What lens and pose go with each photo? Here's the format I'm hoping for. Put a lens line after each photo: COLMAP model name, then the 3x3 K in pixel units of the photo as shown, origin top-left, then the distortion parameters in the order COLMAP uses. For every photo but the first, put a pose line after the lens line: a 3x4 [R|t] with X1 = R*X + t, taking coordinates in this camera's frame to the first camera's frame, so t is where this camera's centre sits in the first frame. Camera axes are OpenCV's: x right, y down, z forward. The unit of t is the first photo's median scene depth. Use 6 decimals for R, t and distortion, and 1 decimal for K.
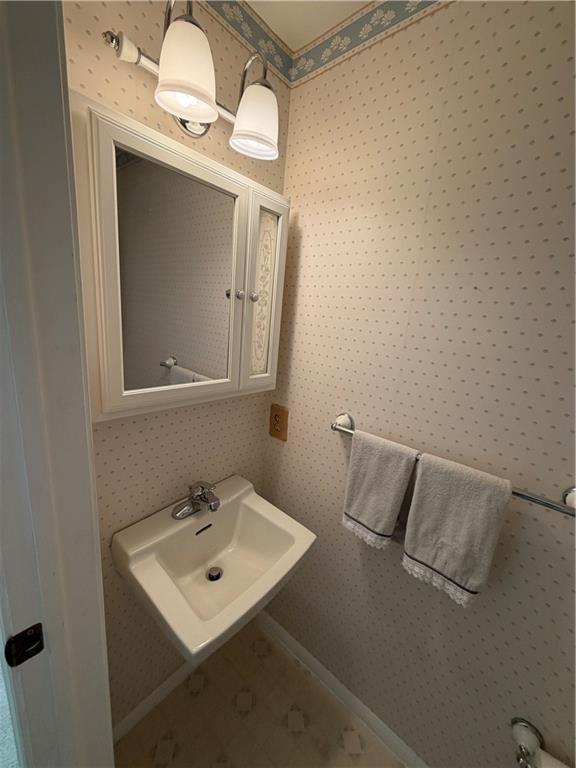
lens RADIAL K [[304.9, 0, 288.0], [0, 304.9, 384.0], [0, 0, 1]] dist [-0.000728, 0.000026]
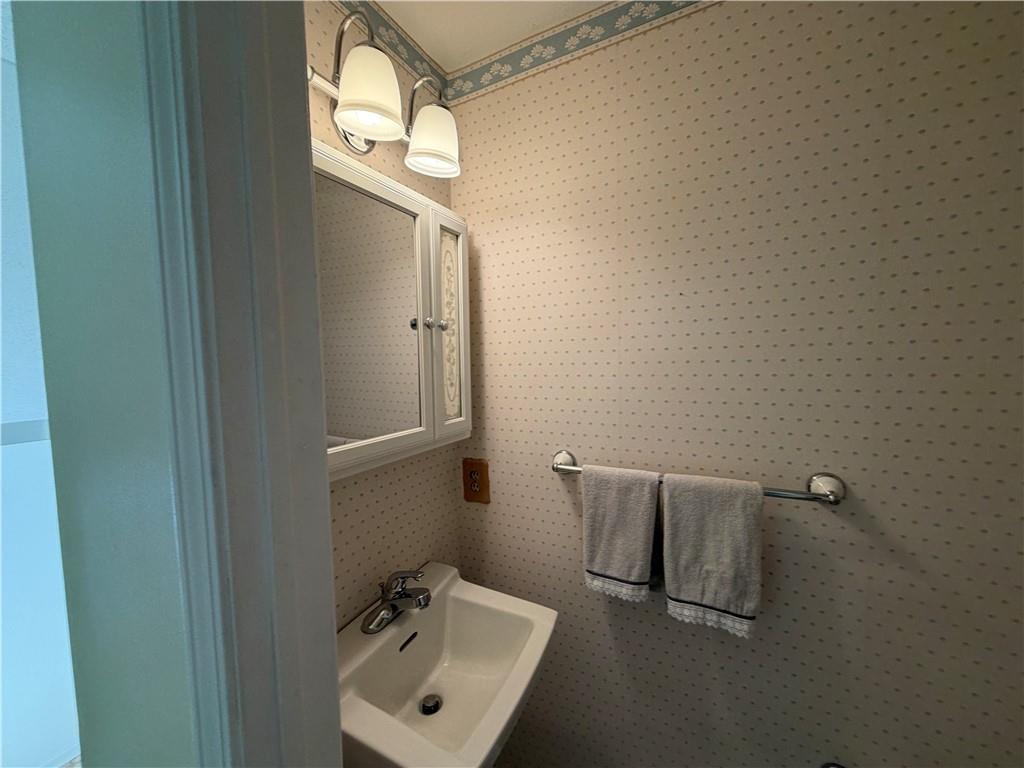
lens RADIAL K [[406.6, 0, 511.1], [0, 406.6, 384.8], [0, 0, 1]] dist [-0.000728, 0.000026]
pose [[0.965645, -0.118404, 0.231324, -0.213653], [0.153607, 0.978079, -0.140590, 0.061610], [-0.209606, 0.171293, 0.962665, -0.090279]]
